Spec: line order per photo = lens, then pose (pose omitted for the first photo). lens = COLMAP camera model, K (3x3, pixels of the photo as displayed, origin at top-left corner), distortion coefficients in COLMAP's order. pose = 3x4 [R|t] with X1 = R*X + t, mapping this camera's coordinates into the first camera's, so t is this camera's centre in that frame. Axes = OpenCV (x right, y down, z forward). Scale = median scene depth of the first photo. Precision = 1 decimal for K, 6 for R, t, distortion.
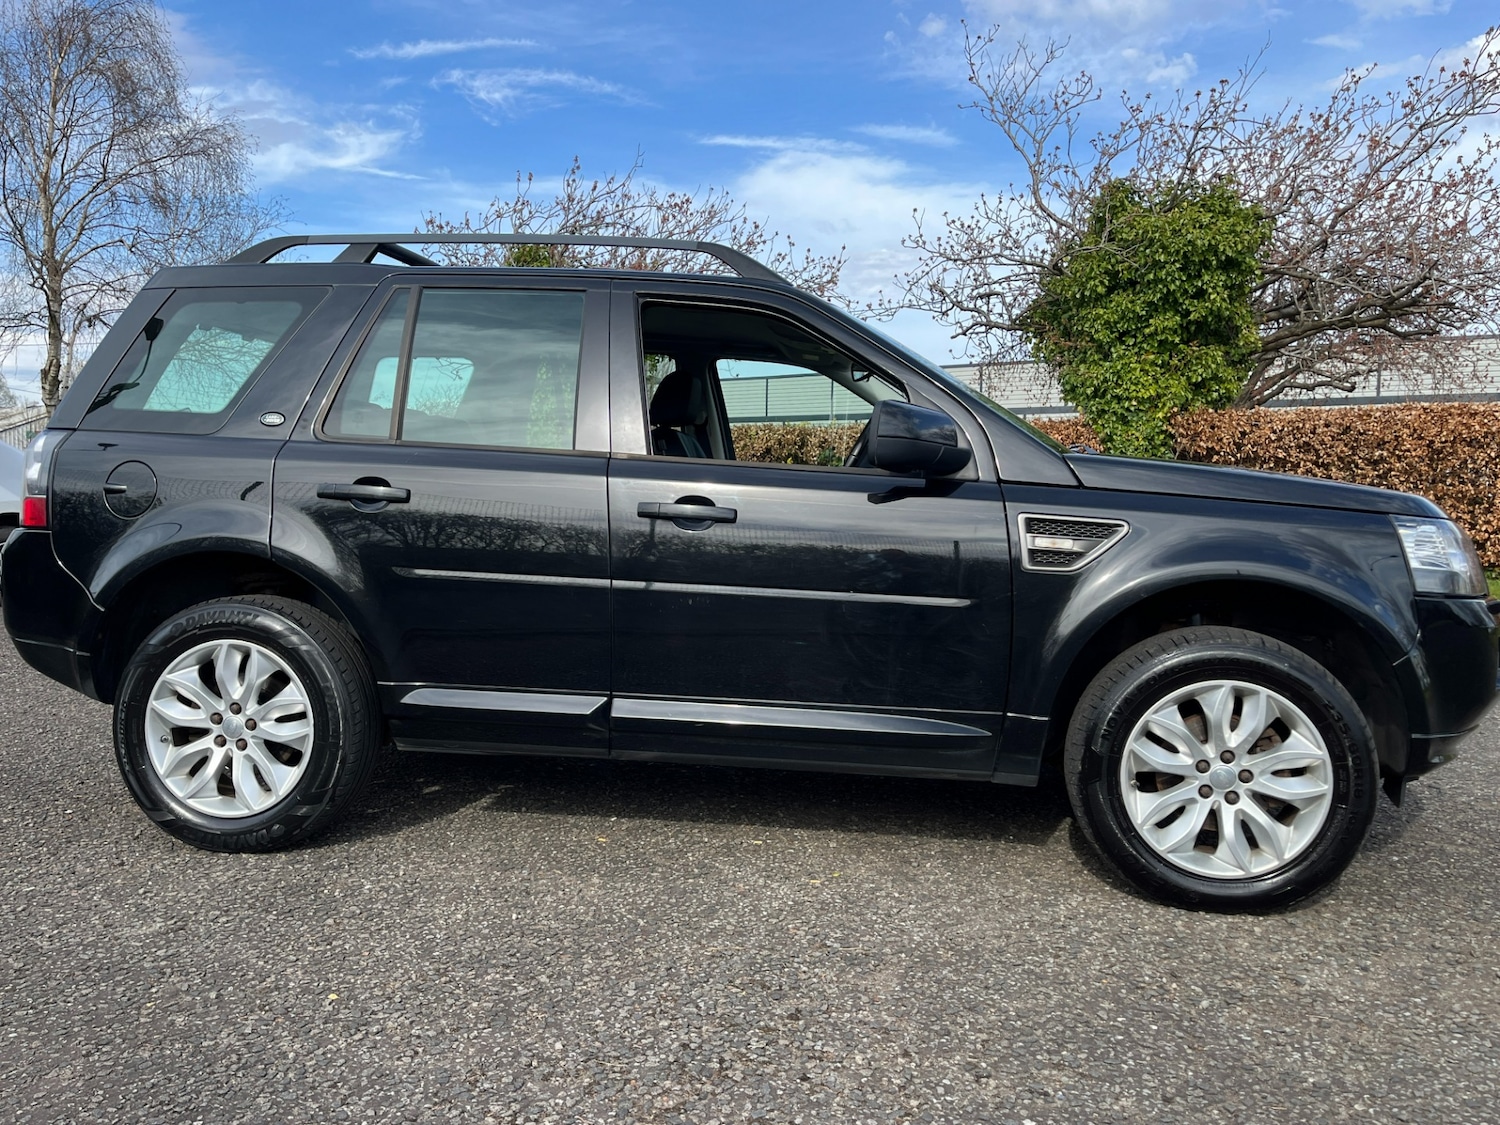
lens RADIAL K [[1141.5, 0, 750.1], [0, 1141.5, 558.0], [0, 0, 1]] dist [0.068030, -0.077220]
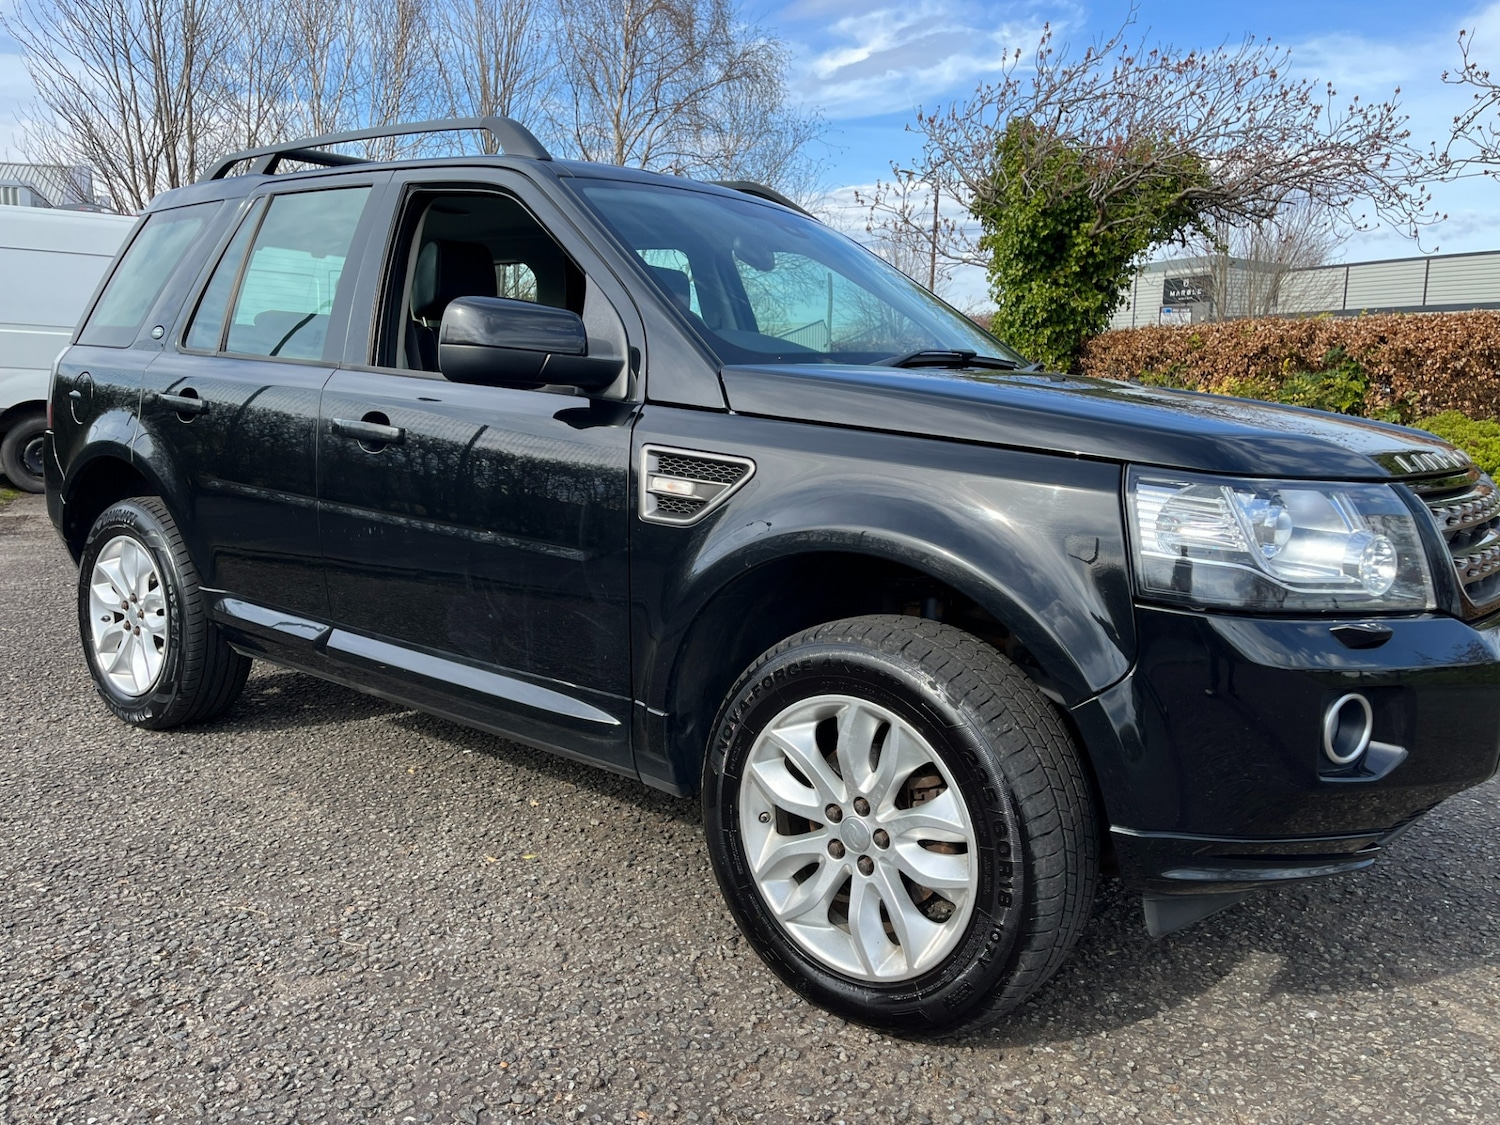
lens RADIAL K [[1141.5, 0, 750.1], [0, 1141.5, 558.0], [0, 0, 1]] dist [0.068030, -0.077220]
pose [[0.865899, 0.079150, -0.493917, 0.603749], [-0.038171, 0.994978, 0.092526, -0.033083], [0.498760, -0.061265, 0.864572, 0.334743]]
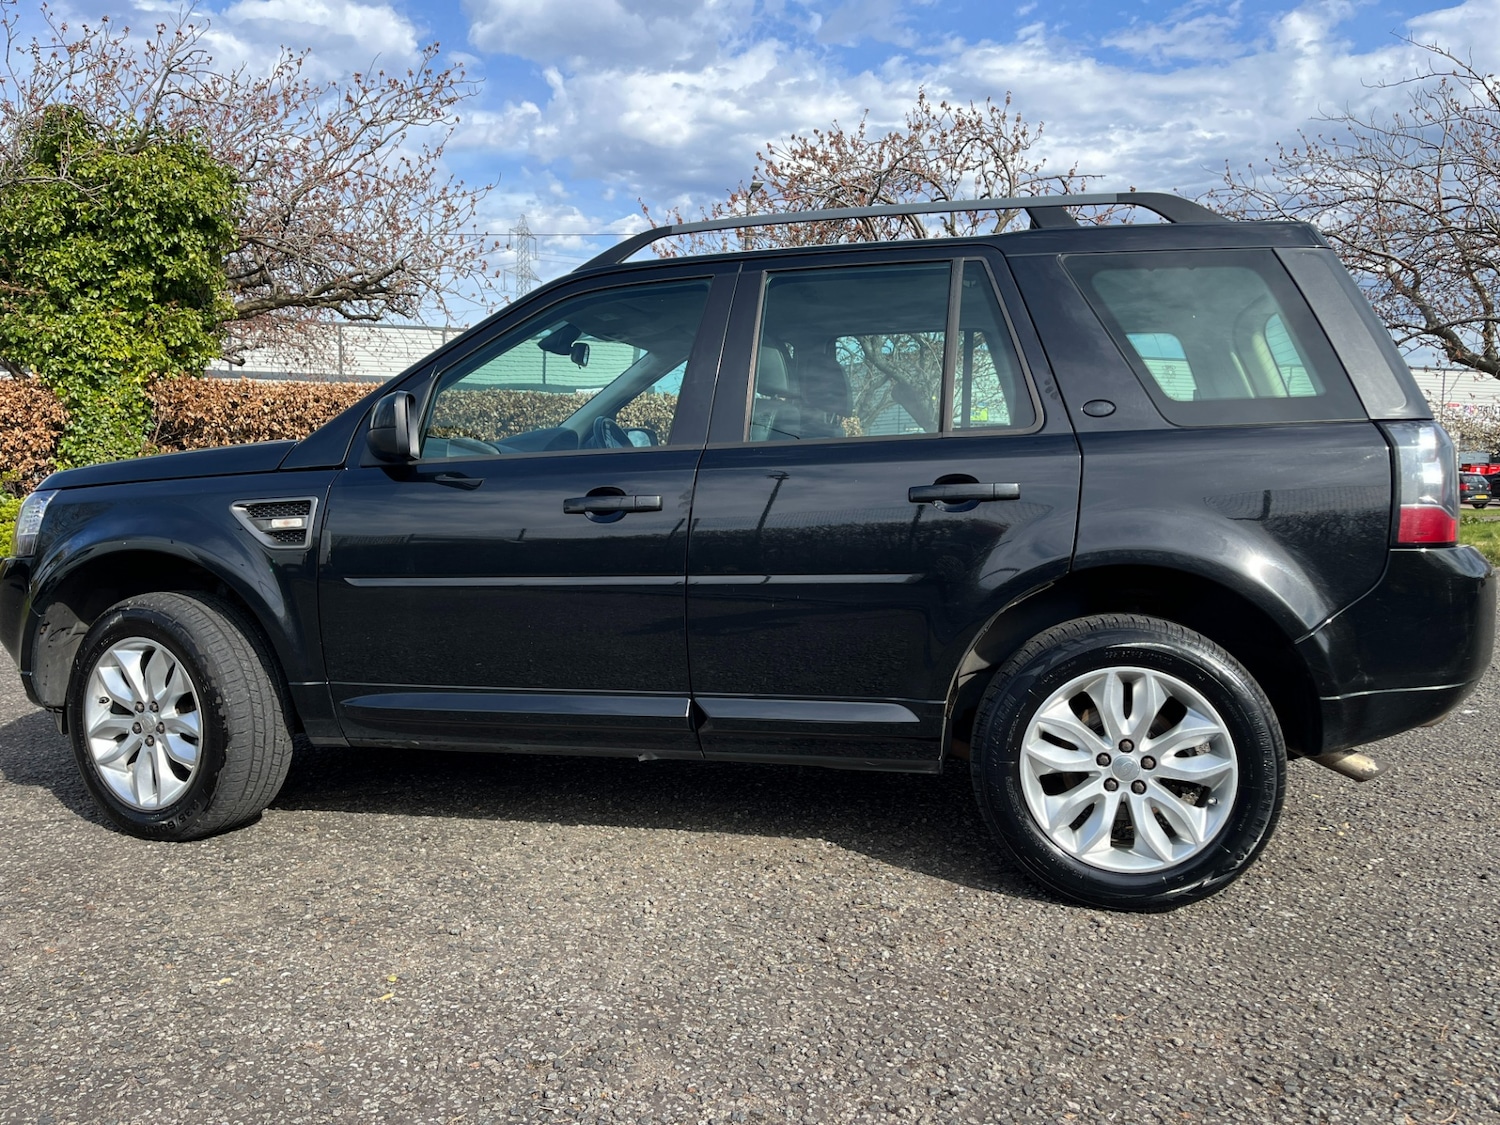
lens RADIAL K [[1134.3, 0, 738.7], [0, 1134.3, 564.0], [0, 0, 1]] dist [0.076959, -0.113883]
pose [[0.597231, -0.076091, 0.798452, -0.361338], [0.051379, 0.997075, 0.056589, -0.029486], [-0.800422, 0.007227, 0.599393, 0.341824]]
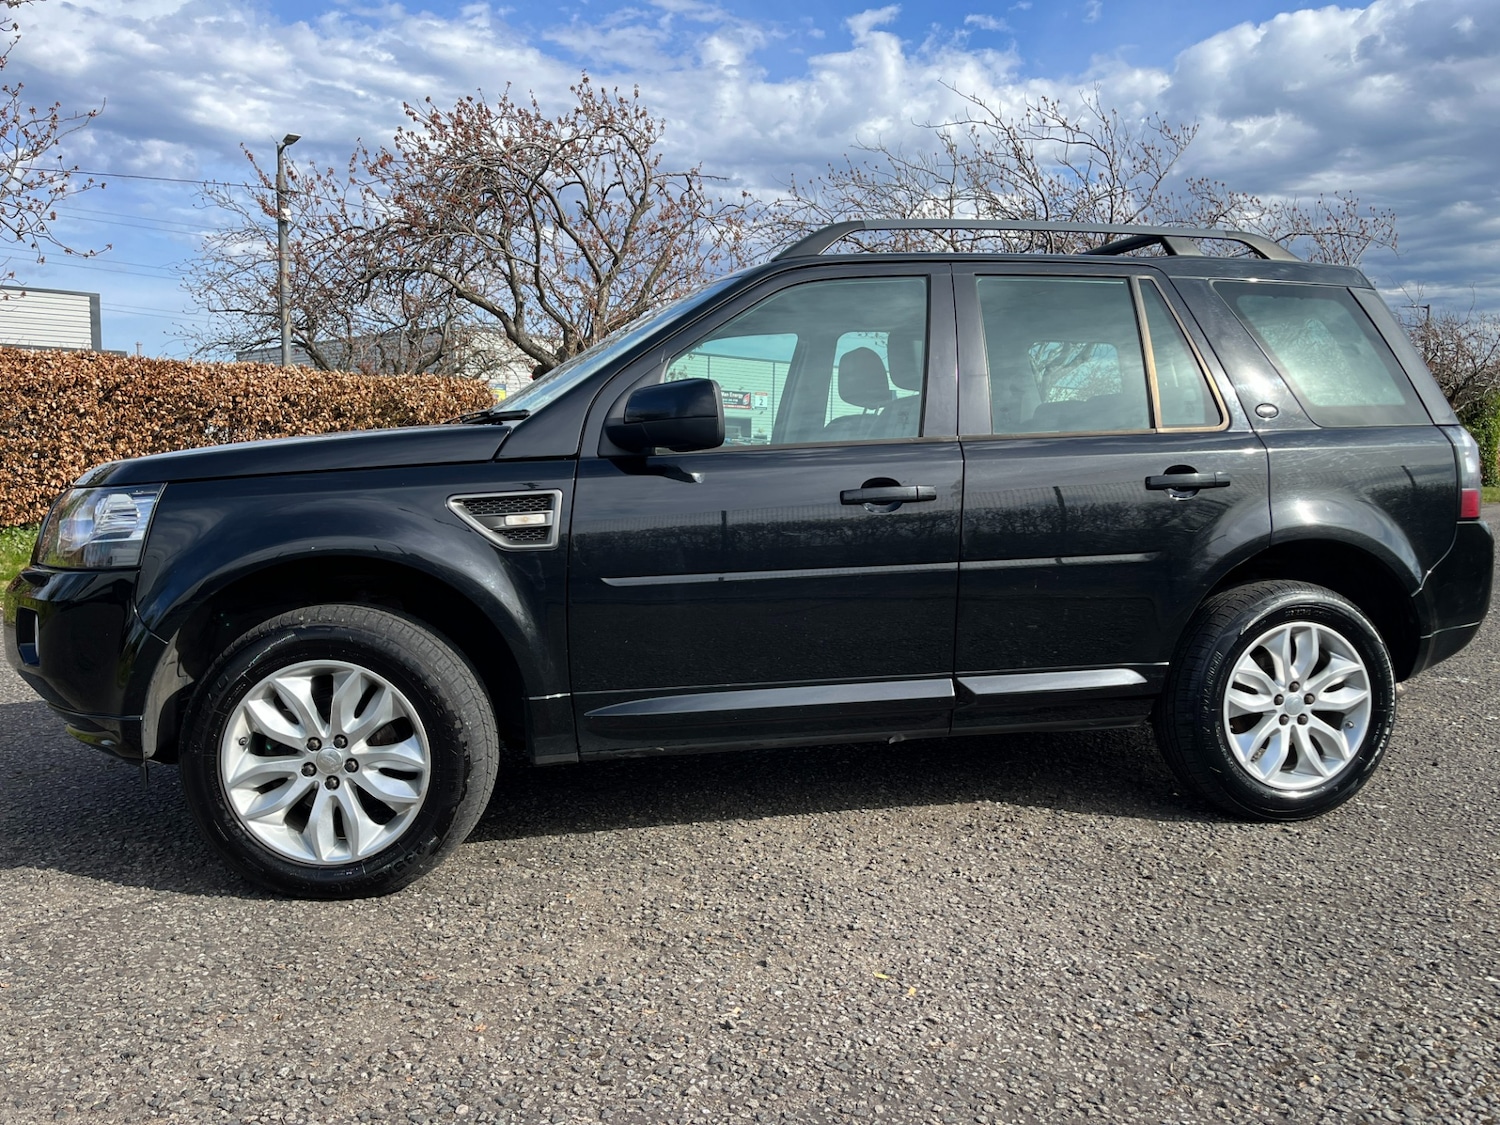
lens RADIAL K [[1141.5, 0, 750.1], [0, 1141.5, 558.0], [0, 0, 1]] dist [0.068030, -0.077220]
pose [[0.189829, -0.098707, 0.976843, -0.640832], [0.051059, 0.994580, 0.090577, -0.071129], [-0.980489, 0.032682, 0.193840, 0.911403]]
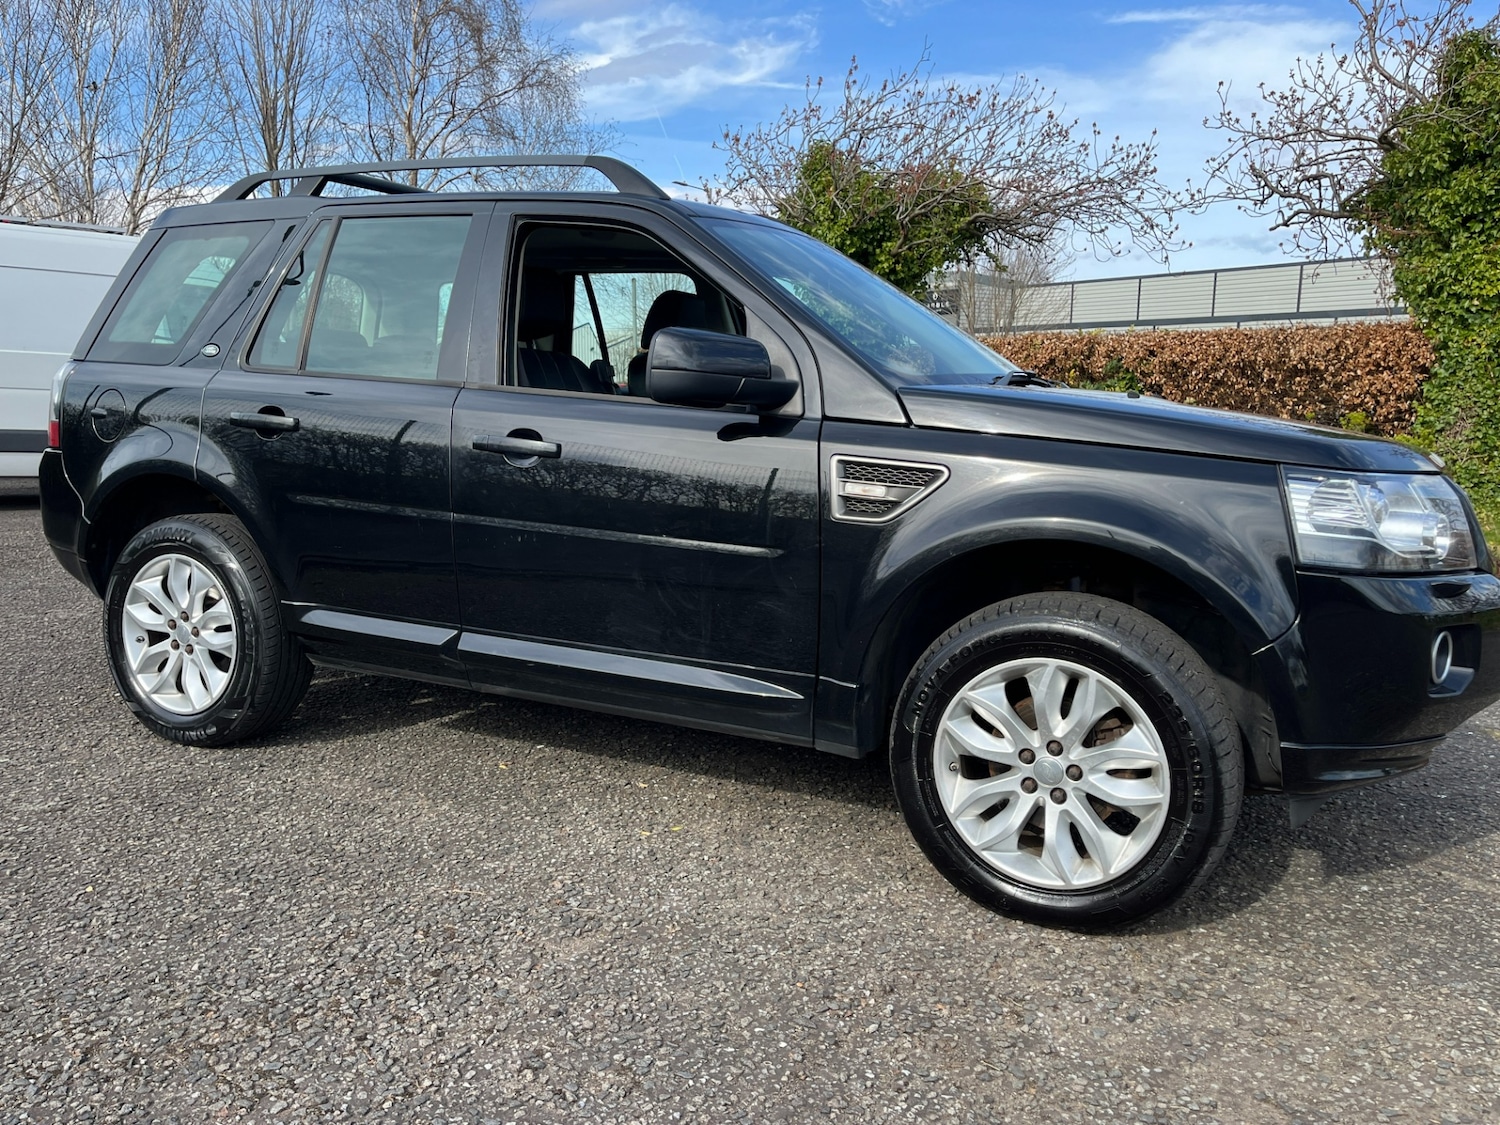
lens RADIAL K [[1141.5, 0, 750.1], [0, 1141.5, 558.0], [0, 0, 1]] dist [0.068030, -0.077220]
pose [[0.950545, 0.046167, -0.307136, 0.400294], [-0.022281, 0.996479, 0.080826, -0.026579], [0.309786, -0.069985, 0.948227, 0.122863]]
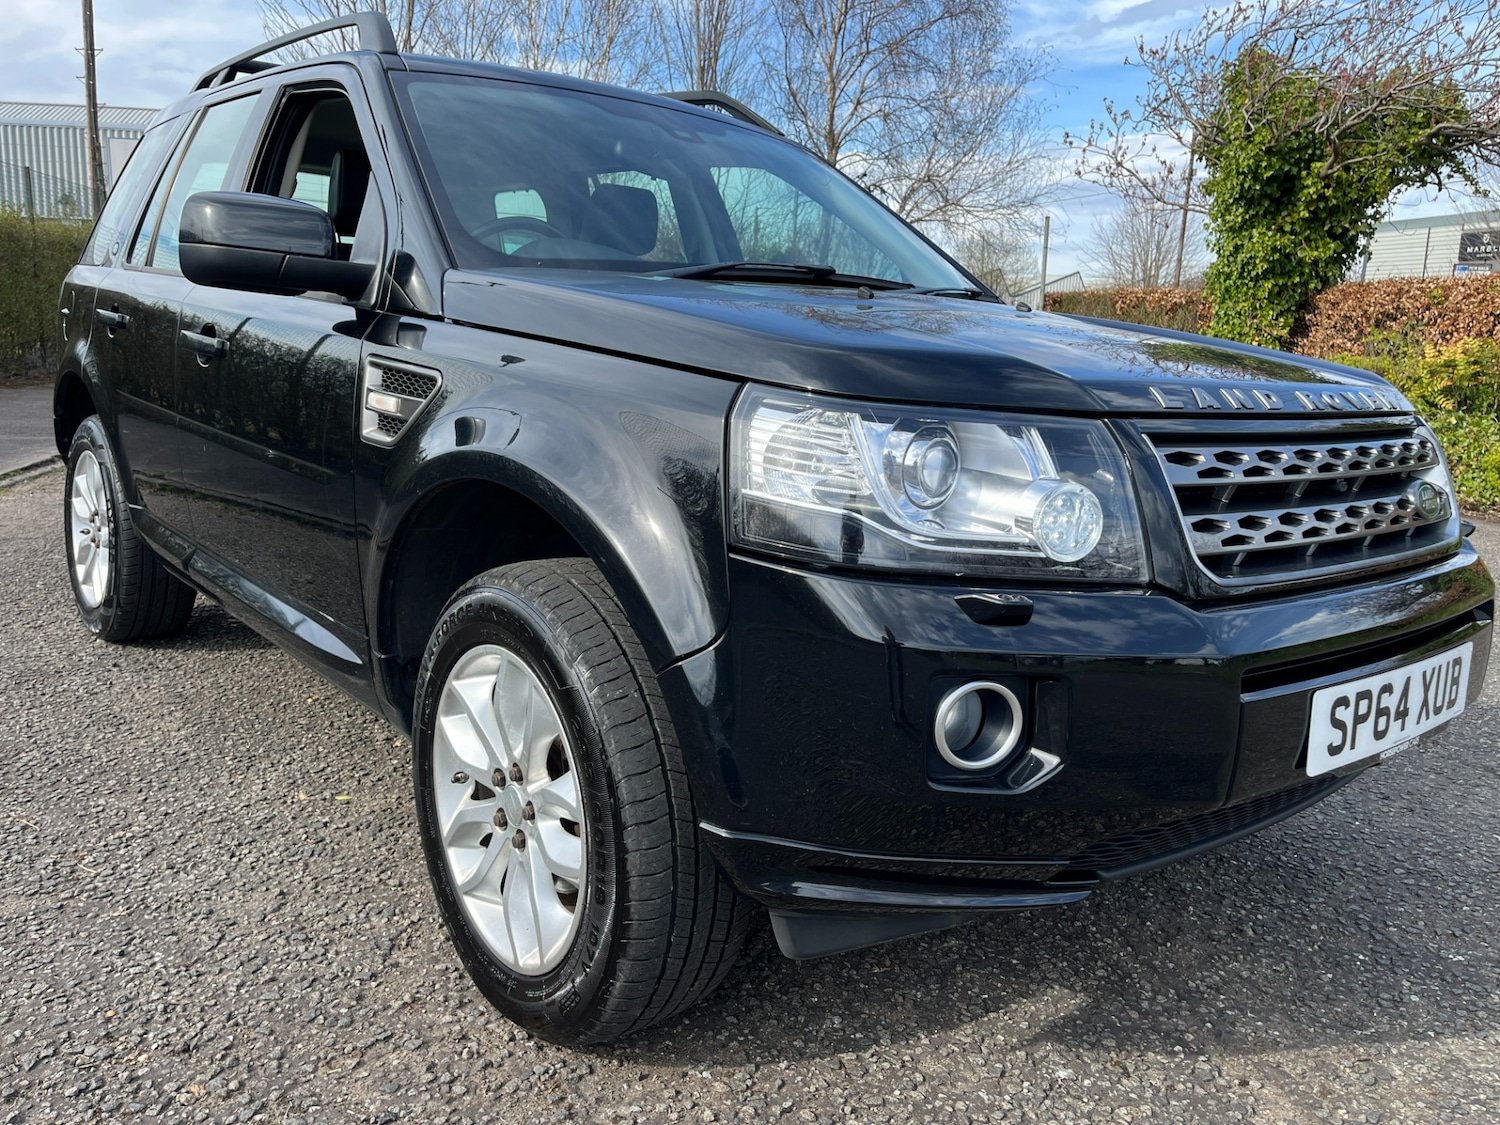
lens RADIAL K [[1134.1, 0, 776.1], [0, 1134.1, 563.3], [0, 0, 1]] dist [0.094795, -0.122412]
pose [[0.754447, 0.144780, -0.640195, 0.780512], [-0.068318, 0.987393, 0.142788, -0.027980], [0.652796, -0.063989, 0.754826, 0.567399]]
